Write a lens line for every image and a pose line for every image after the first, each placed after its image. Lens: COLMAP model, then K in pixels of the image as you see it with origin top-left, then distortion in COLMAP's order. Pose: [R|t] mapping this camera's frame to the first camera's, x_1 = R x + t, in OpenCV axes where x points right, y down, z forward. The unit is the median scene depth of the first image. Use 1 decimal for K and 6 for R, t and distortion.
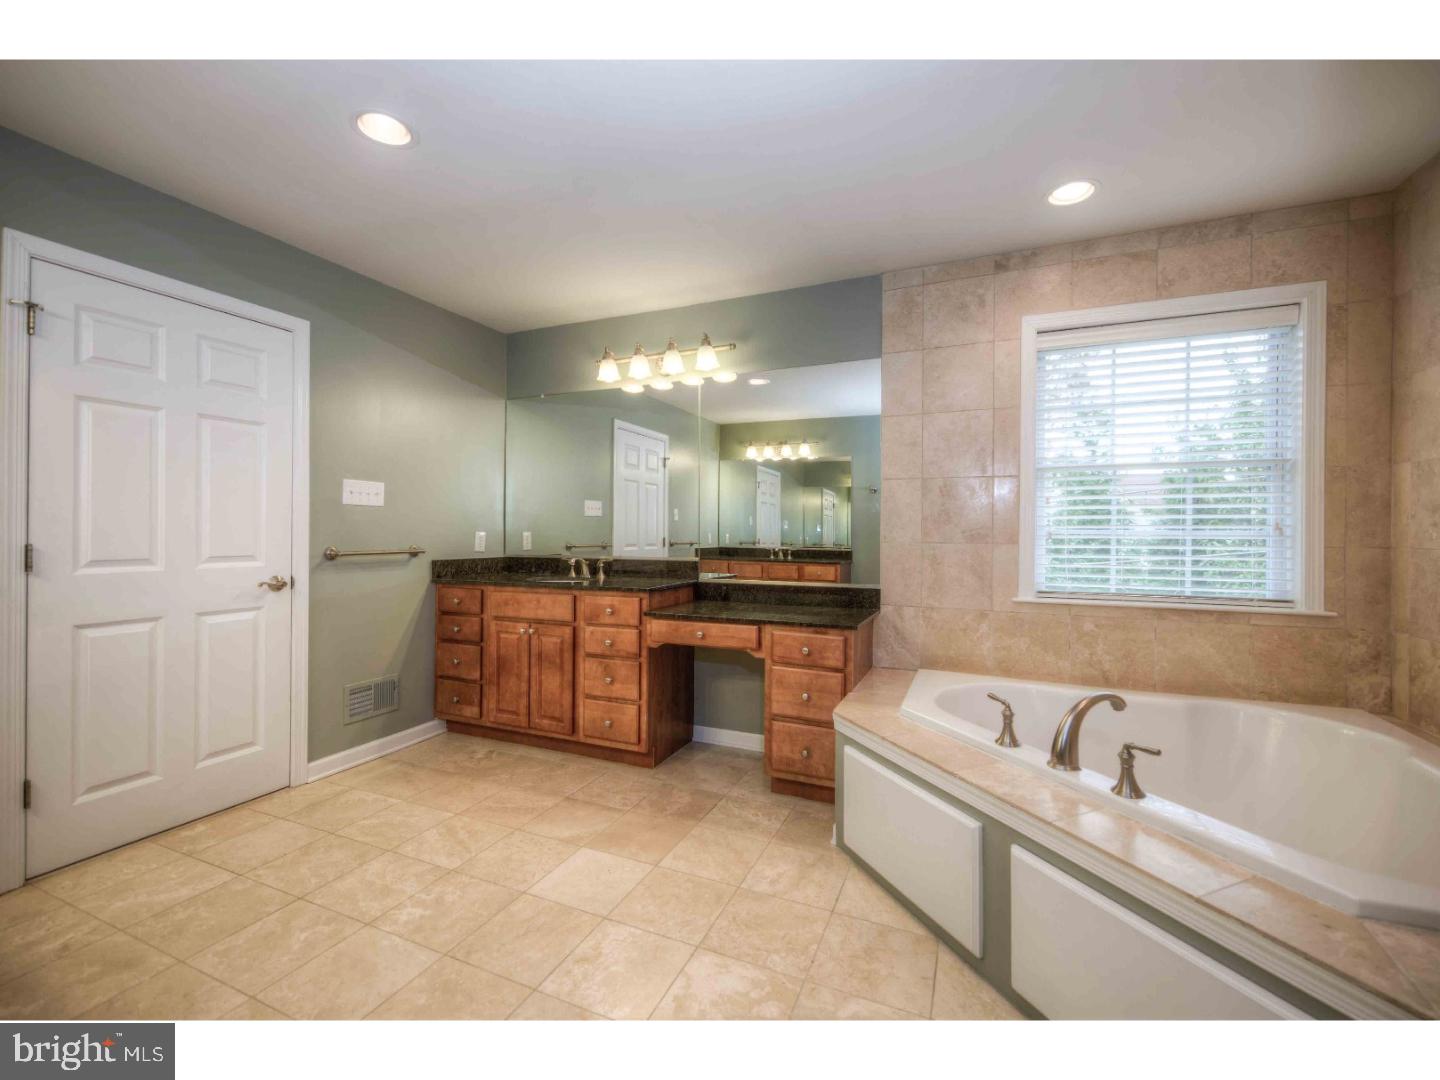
lens RADIAL K [[608.7, 0, 721.9], [0, 608.7, 530.2], [0, 0, 1]] dist [0.002493, 0.000035]
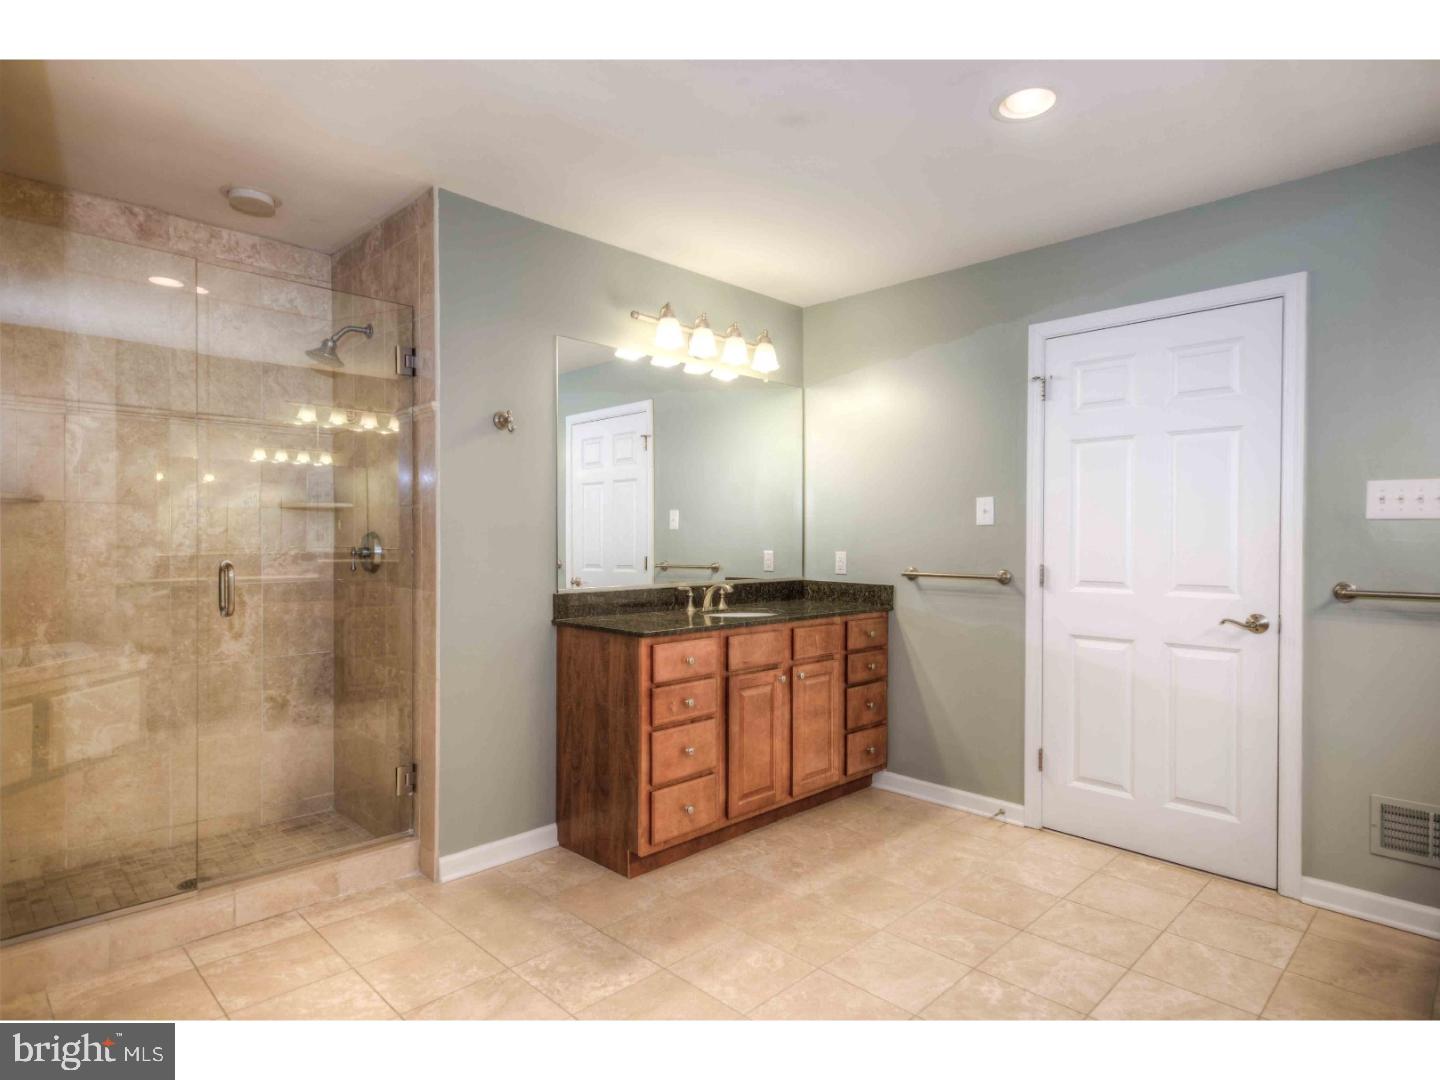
lens RADIAL K [[790.3, 0, 724.1], [0, 790.3, 548.9], [0, 0, 1]] dist [-0.006428, -0.000480]
pose [[-0.373875, -0.000201, -0.927479, 0.490188], [-0.011216, 0.999928, 0.004305, -0.006392], [0.927411, 0.012012, -0.373850, 0.757120]]
